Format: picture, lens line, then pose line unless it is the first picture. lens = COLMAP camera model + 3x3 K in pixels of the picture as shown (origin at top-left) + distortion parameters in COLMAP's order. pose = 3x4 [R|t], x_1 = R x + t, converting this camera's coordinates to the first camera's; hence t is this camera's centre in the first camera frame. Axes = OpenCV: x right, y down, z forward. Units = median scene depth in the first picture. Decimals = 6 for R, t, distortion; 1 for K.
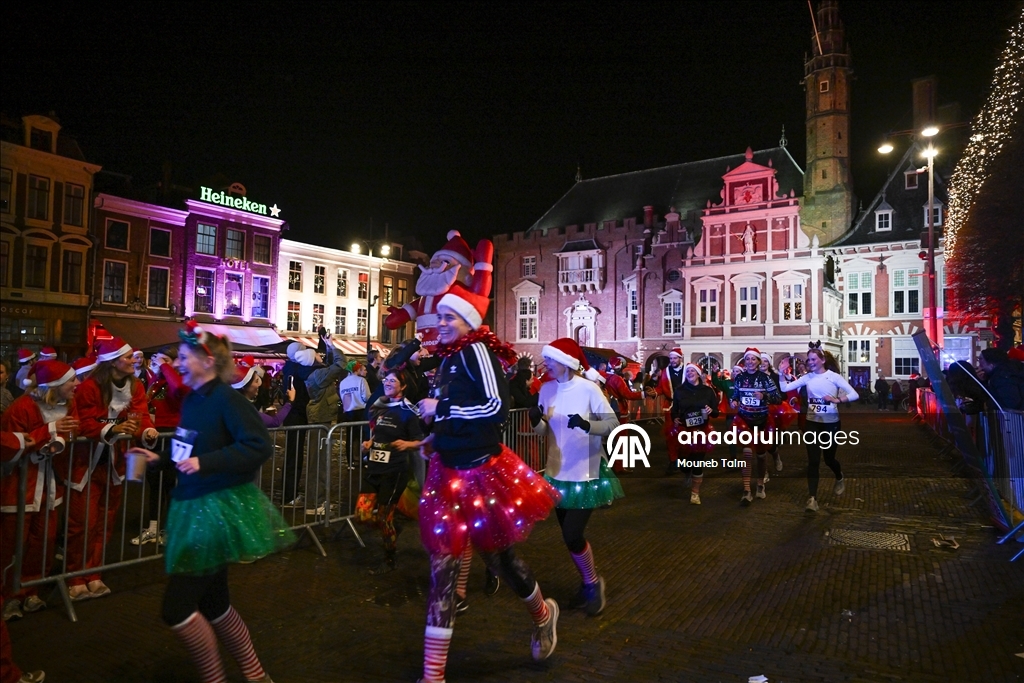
lens RADIAL K [[685.0, 0, 513.1], [0, 685.0, 337.2], [0, 0, 1]] dist [0.003798, 0.001203]
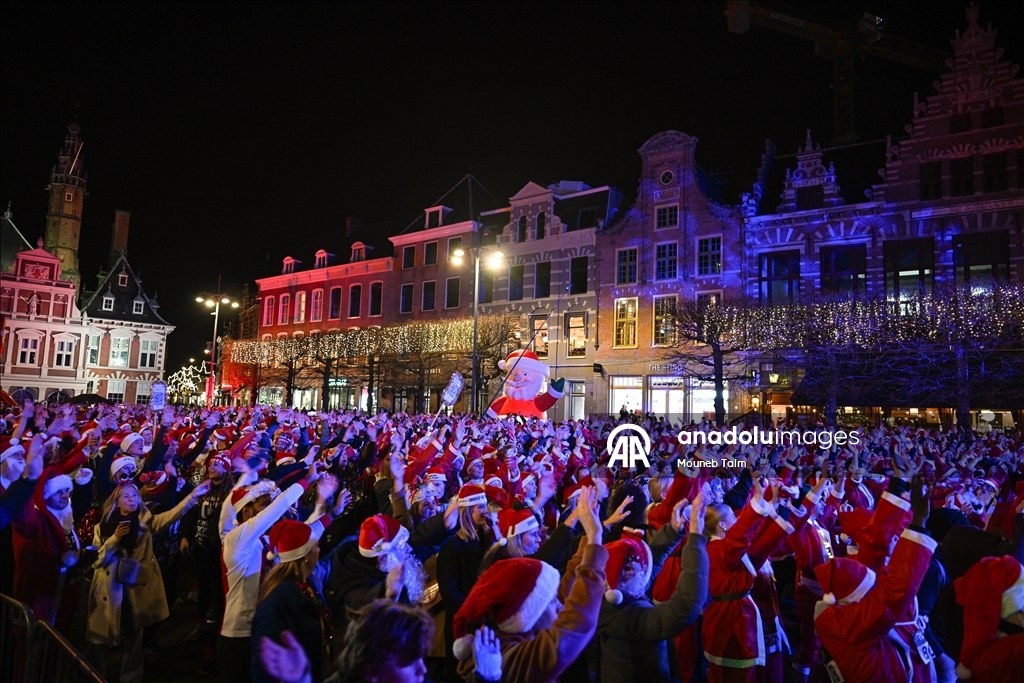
lens RADIAL K [[684.3, 0, 512.0], [0, 684.3, 341.5], [0, 0, 1]] dist [-0.002563, -0.000828]
pose [[0.217816, 0.095276, 0.971328, -0.752592], [-0.079170, 0.993669, -0.079714, -0.034475], [-0.972773, -0.059537, 0.223980, -0.238149]]
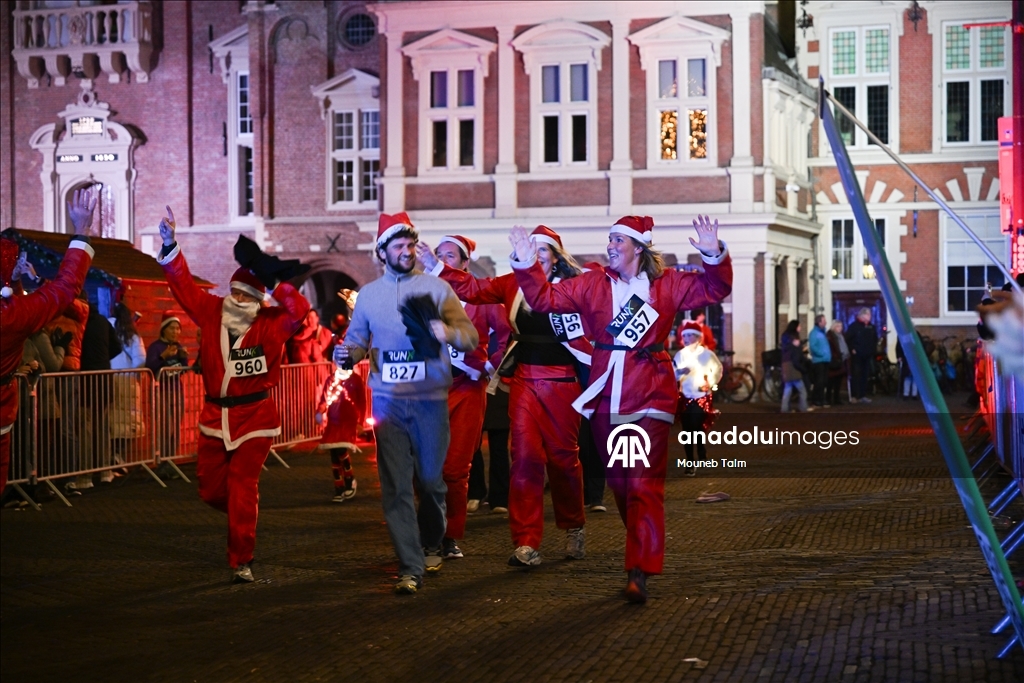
lens RADIAL K [[2027.8, 0, 512.0], [0, 2027.8, 341.5], [0, 0, 1]] dist [0.004919, -0.188207]
pose [[0.959816, -0.022975, 0.279687, 0.030350], [0.007060, 0.998305, 0.057778, 0.006399], [-0.280541, -0.053481, 0.958351, 0.026920]]
